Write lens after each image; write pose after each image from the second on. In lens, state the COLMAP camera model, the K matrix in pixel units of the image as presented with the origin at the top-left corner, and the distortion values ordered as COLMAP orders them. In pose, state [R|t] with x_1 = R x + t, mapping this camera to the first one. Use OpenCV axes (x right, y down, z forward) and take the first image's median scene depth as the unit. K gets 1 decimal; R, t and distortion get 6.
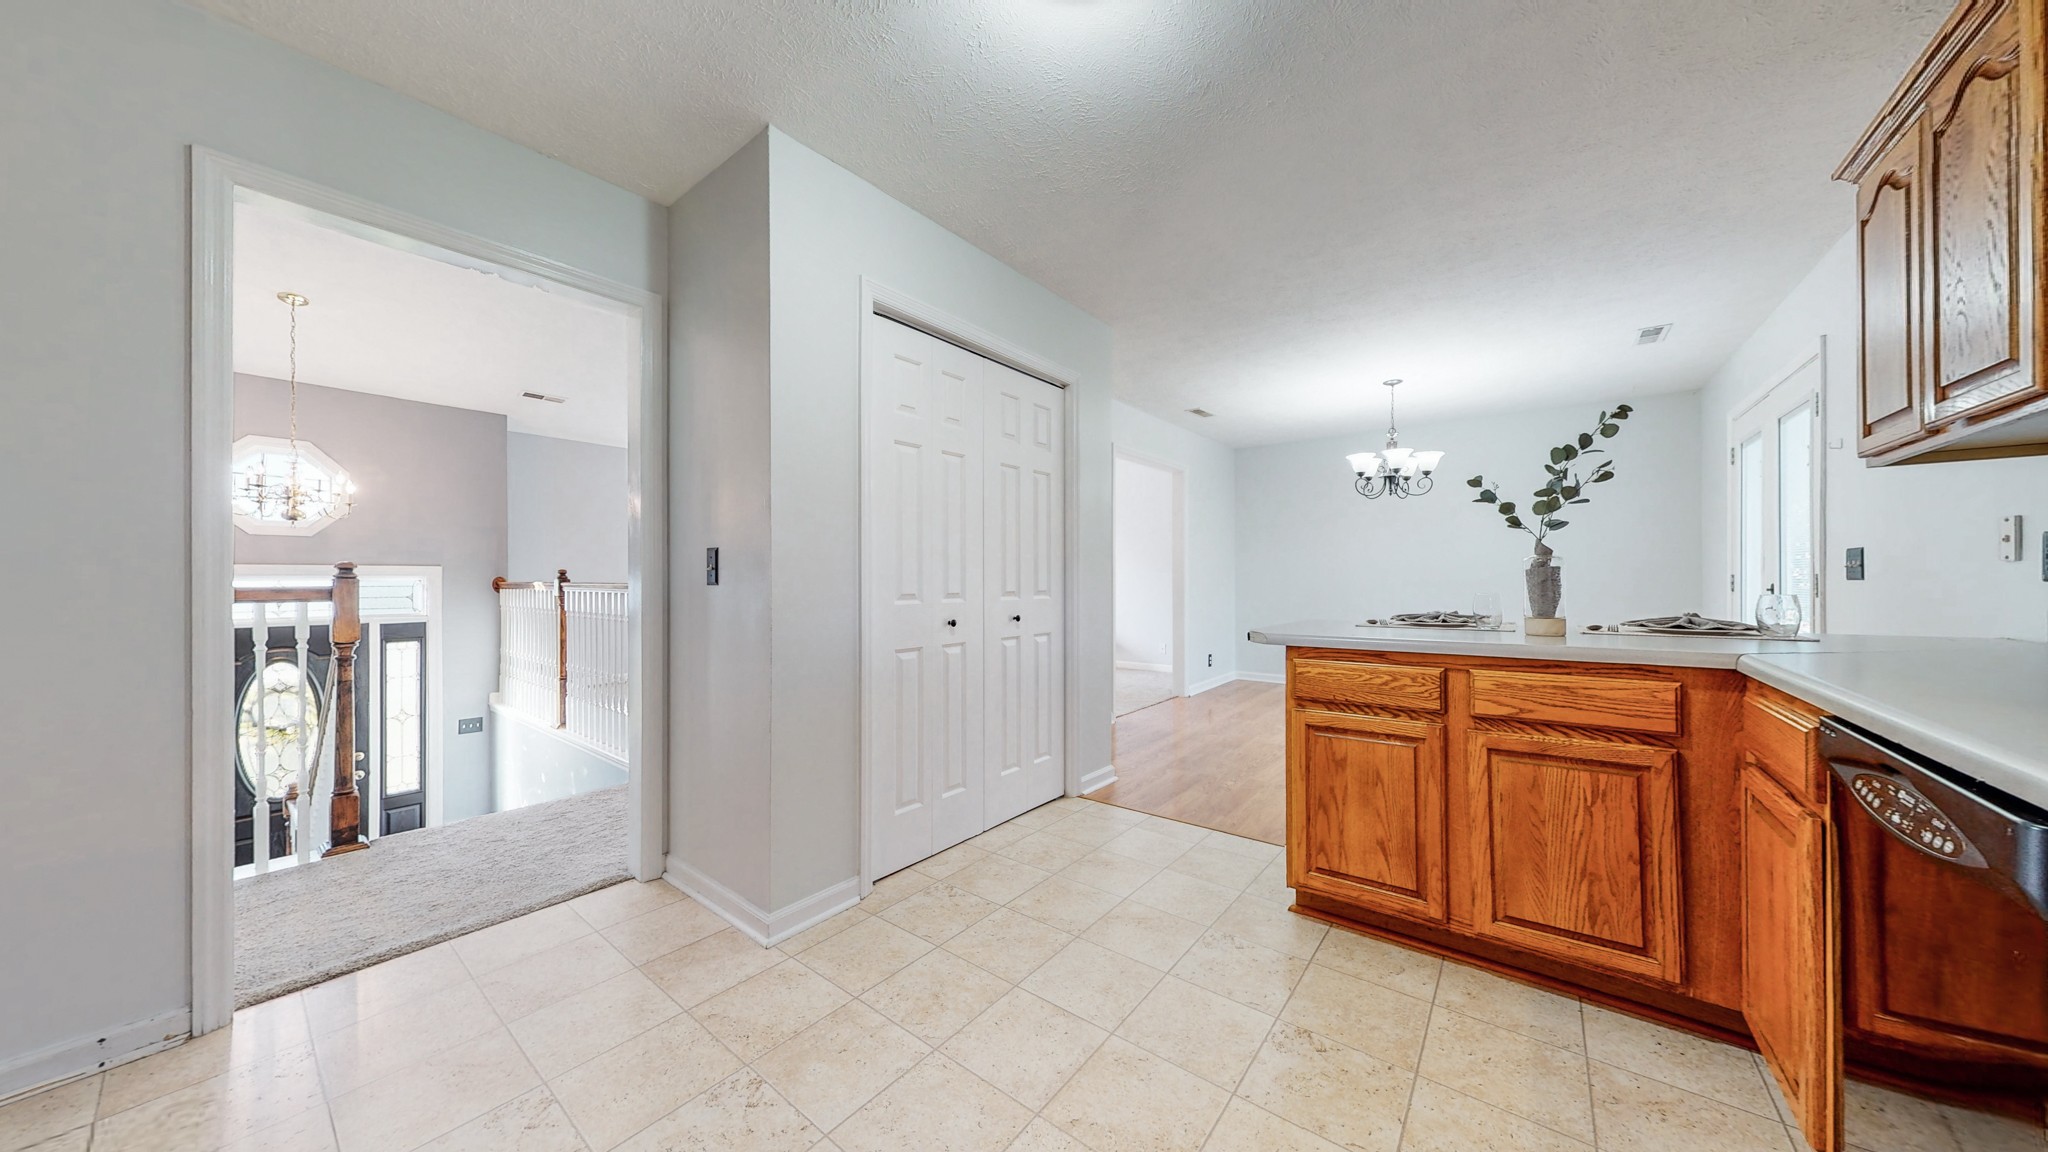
lens RADIAL K [[647.3, 0, 1024.0], [0, 647.3, 576.0], [0, 0, 1]] dist [-0.000171, 0.000003]
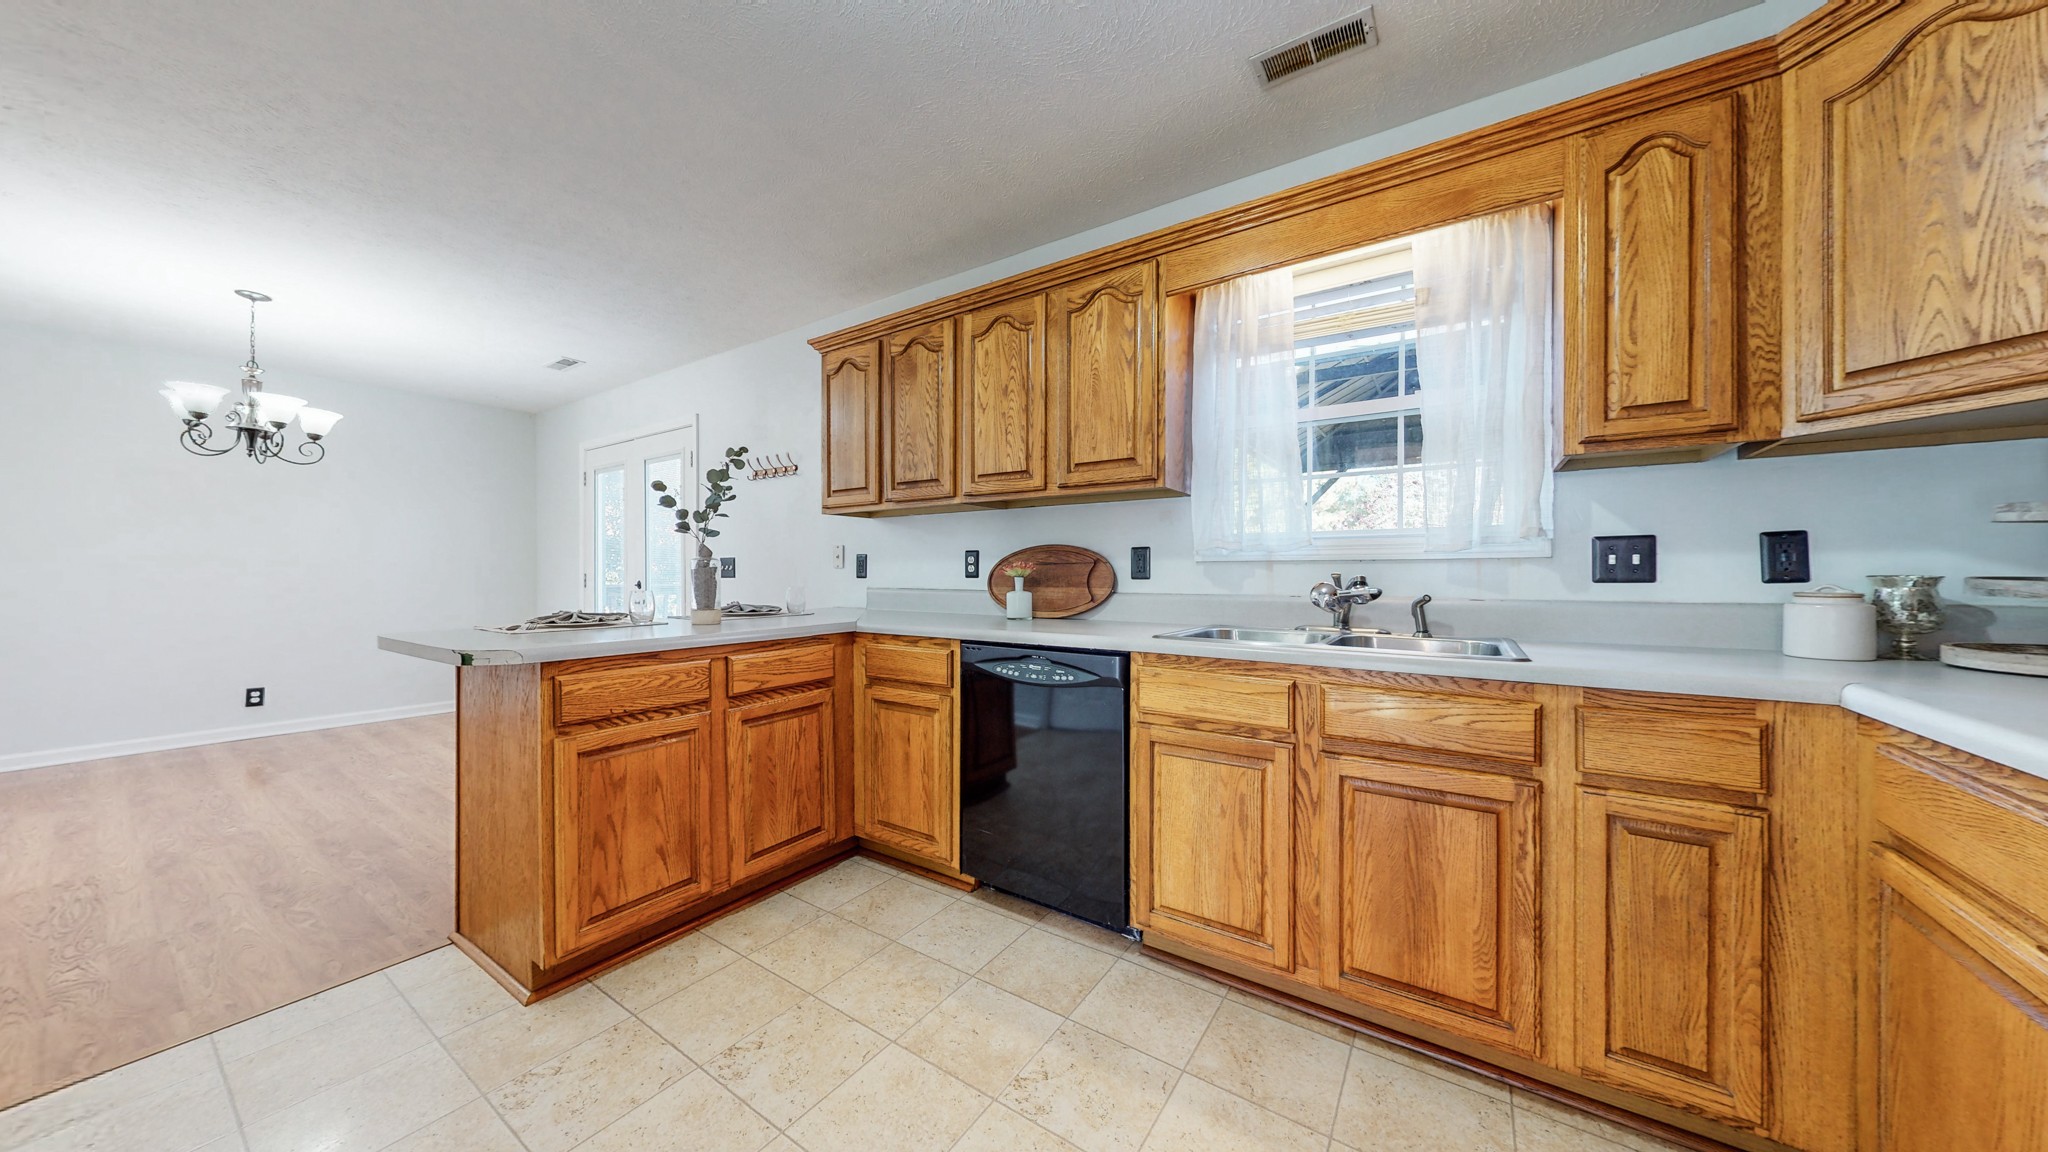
lens RADIAL K [[647.3, 0, 1024.0], [0, 647.3, 576.0], [0, 0, 1]] dist [-0.000171, 0.000003]
pose [[-0.073902, 0.002478, 0.997262, -0.455334], [-0.005033, 0.999983, -0.002857, 0.003310], [-0.997253, -0.005230, -0.073888, 0.528782]]
